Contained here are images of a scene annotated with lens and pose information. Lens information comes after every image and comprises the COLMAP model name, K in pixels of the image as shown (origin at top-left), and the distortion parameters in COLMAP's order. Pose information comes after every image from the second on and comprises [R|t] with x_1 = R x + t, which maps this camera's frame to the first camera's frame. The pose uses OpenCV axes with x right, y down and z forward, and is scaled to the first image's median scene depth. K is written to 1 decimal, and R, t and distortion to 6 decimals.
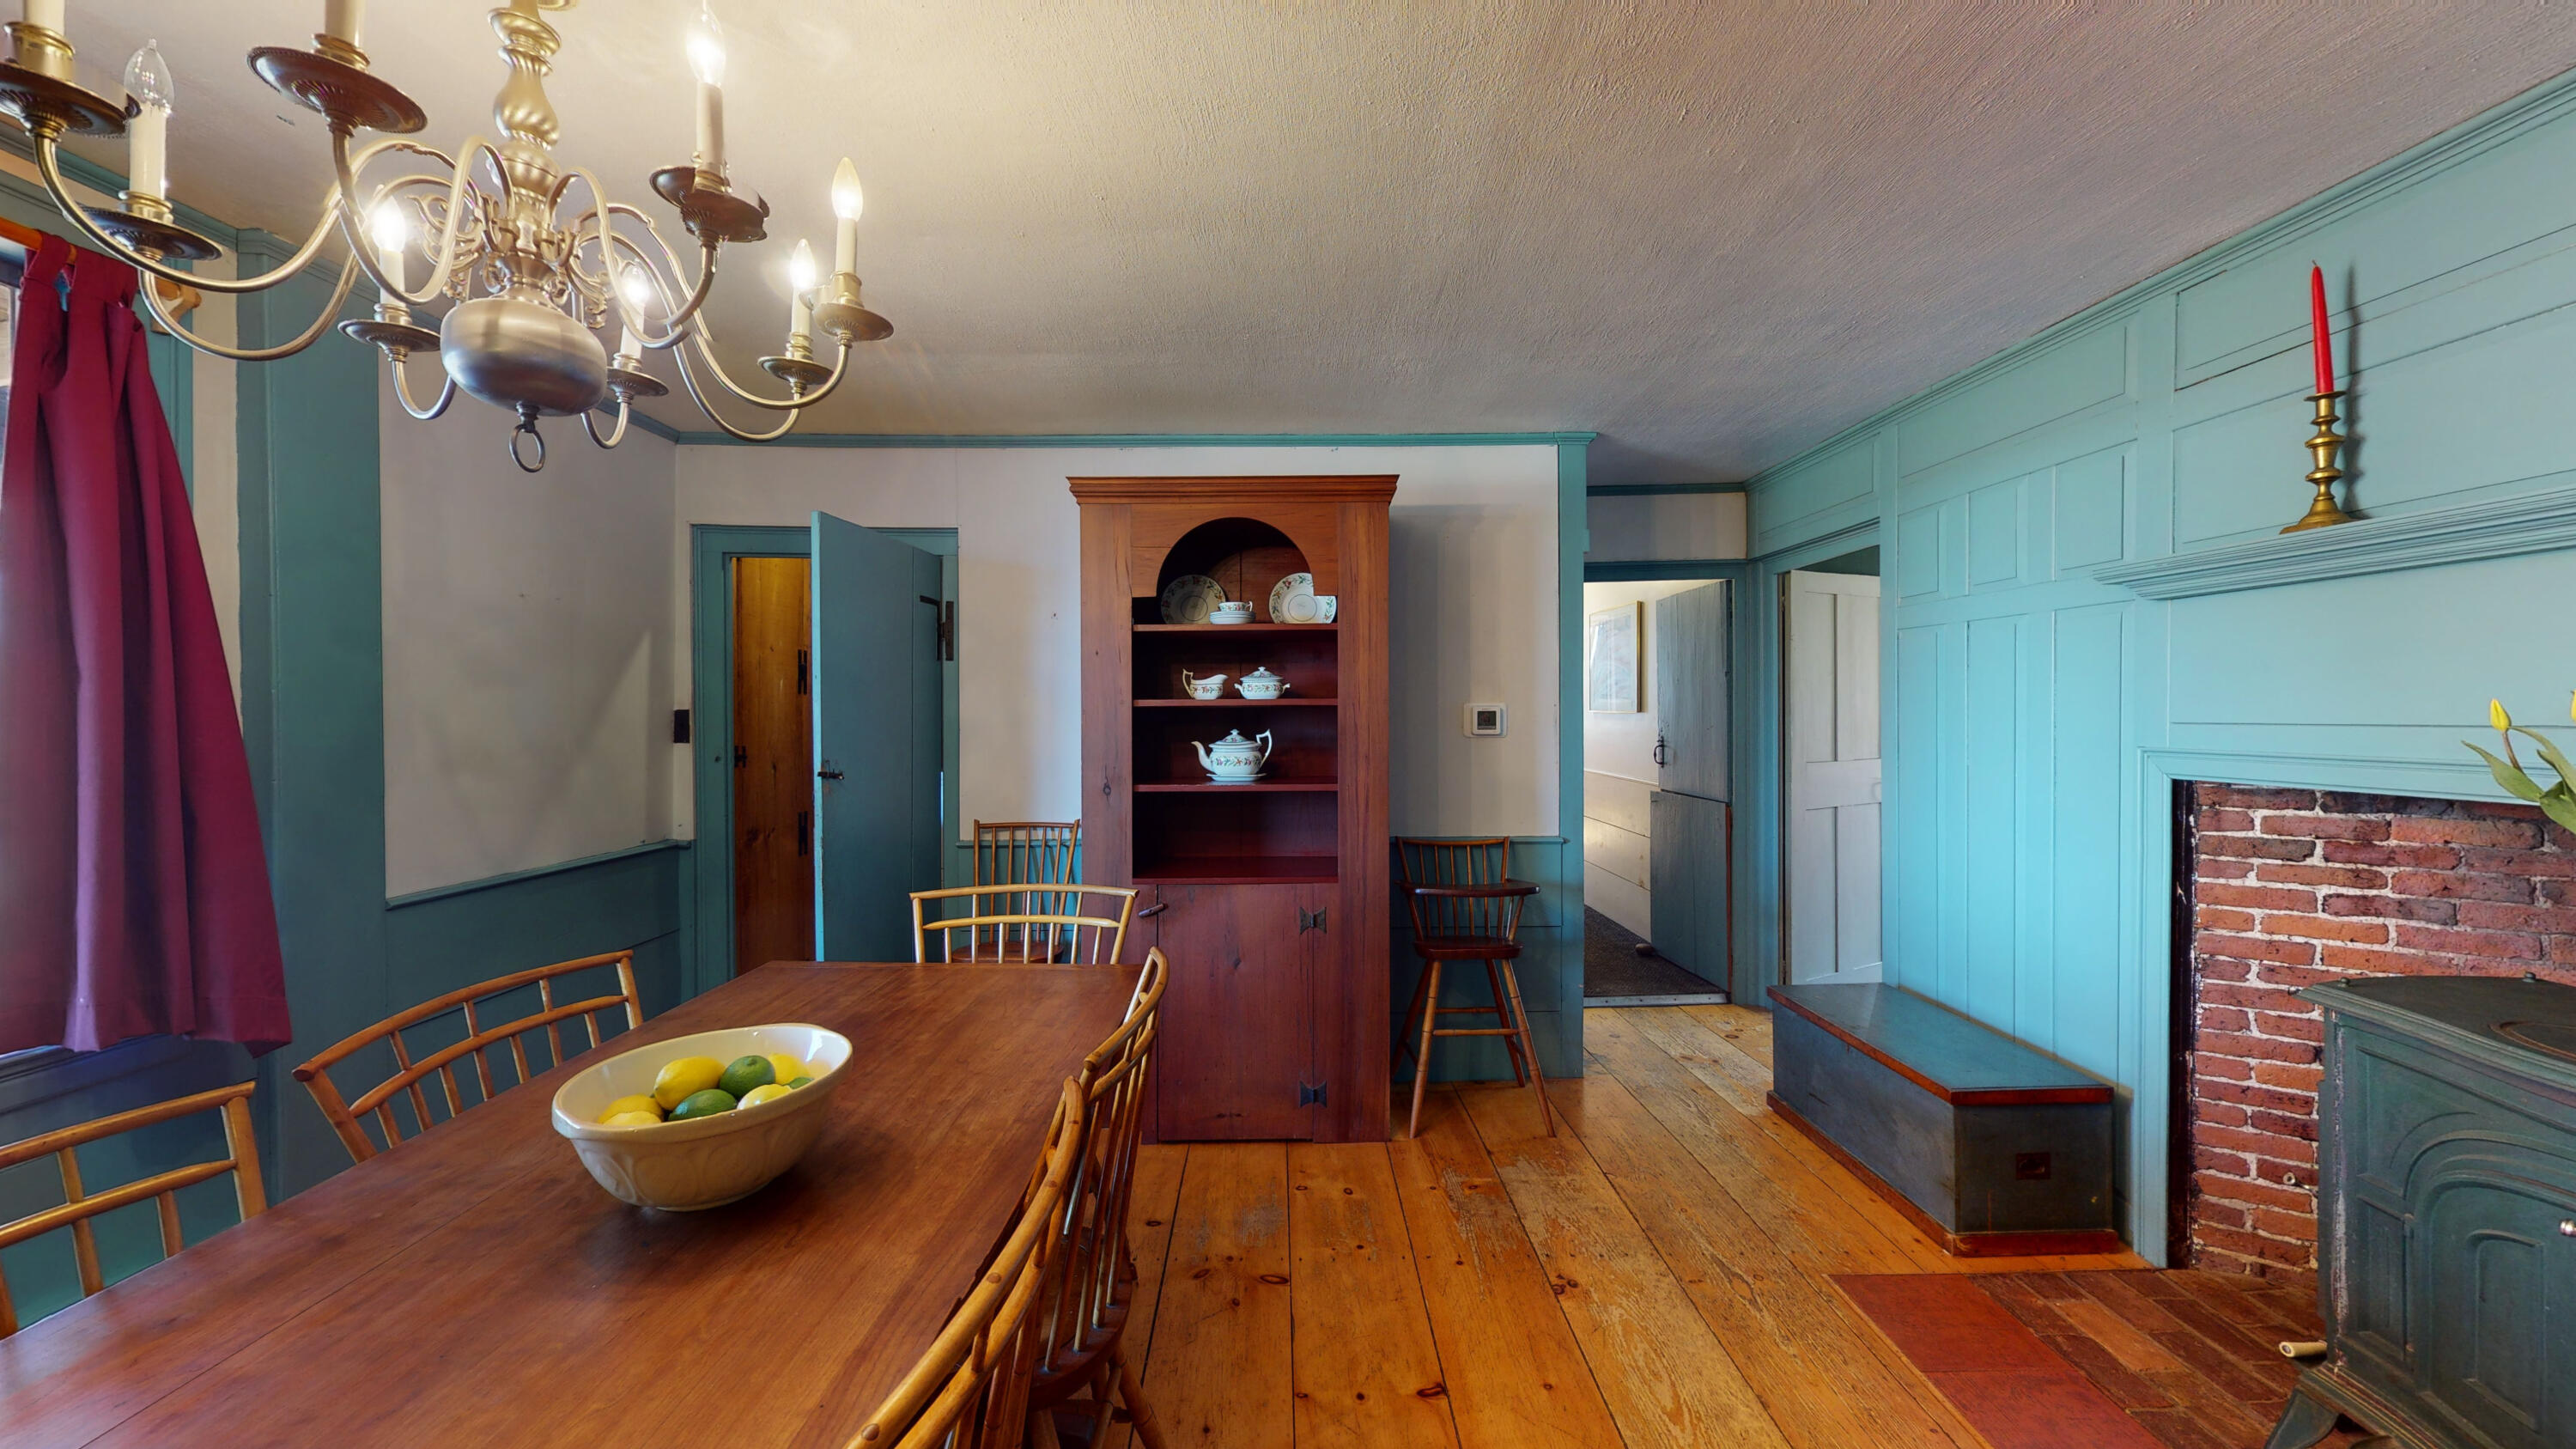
lens RADIAL K [[1067.8, 0, 1289.6], [0, 1067.8, 721.3], [0, 0, 1]] dist [0.001023, 0.000540]
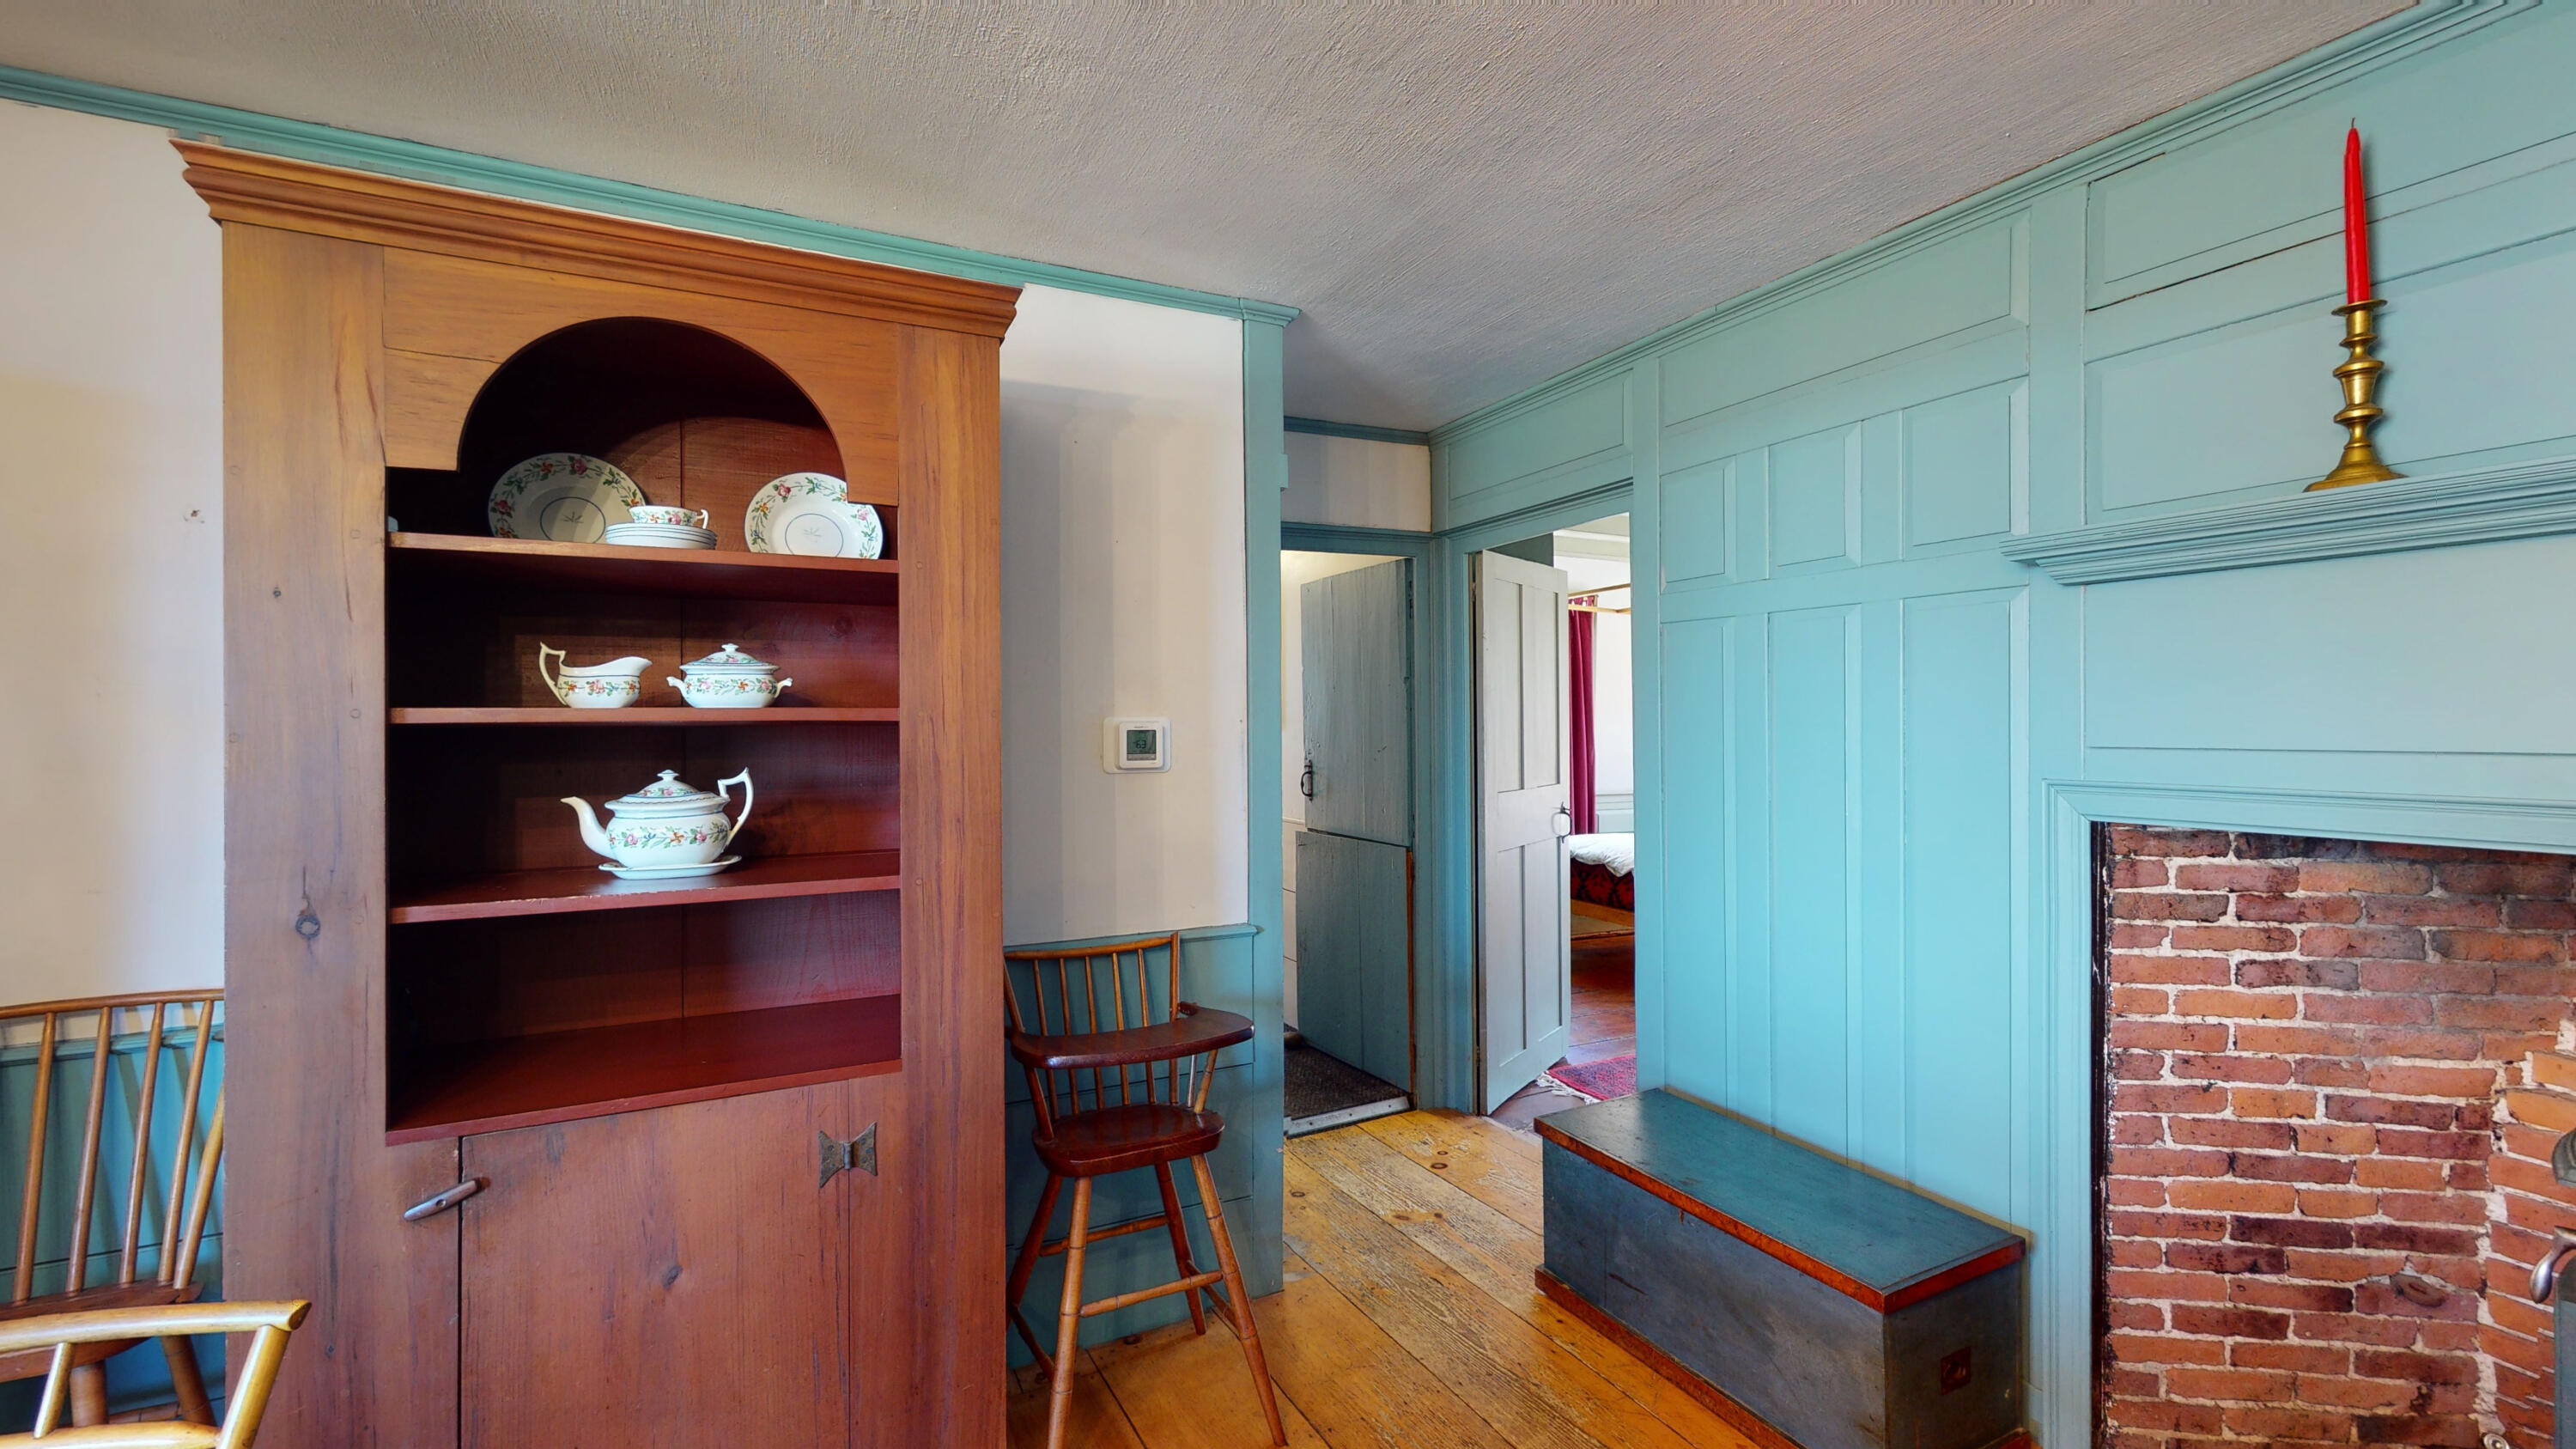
lens RADIAL K [[1067.8, 0, 1286.8], [0, 1067.8, 726.4], [0, 0, 1]] dist [0.001023, 0.000540]
pose [[0.893739, -0.000689, 0.448587, -0.018372], [0.003628, 0.999977, -0.005692, -0.008984], [-0.448573, 0.006715, 0.893721, 0.463460]]
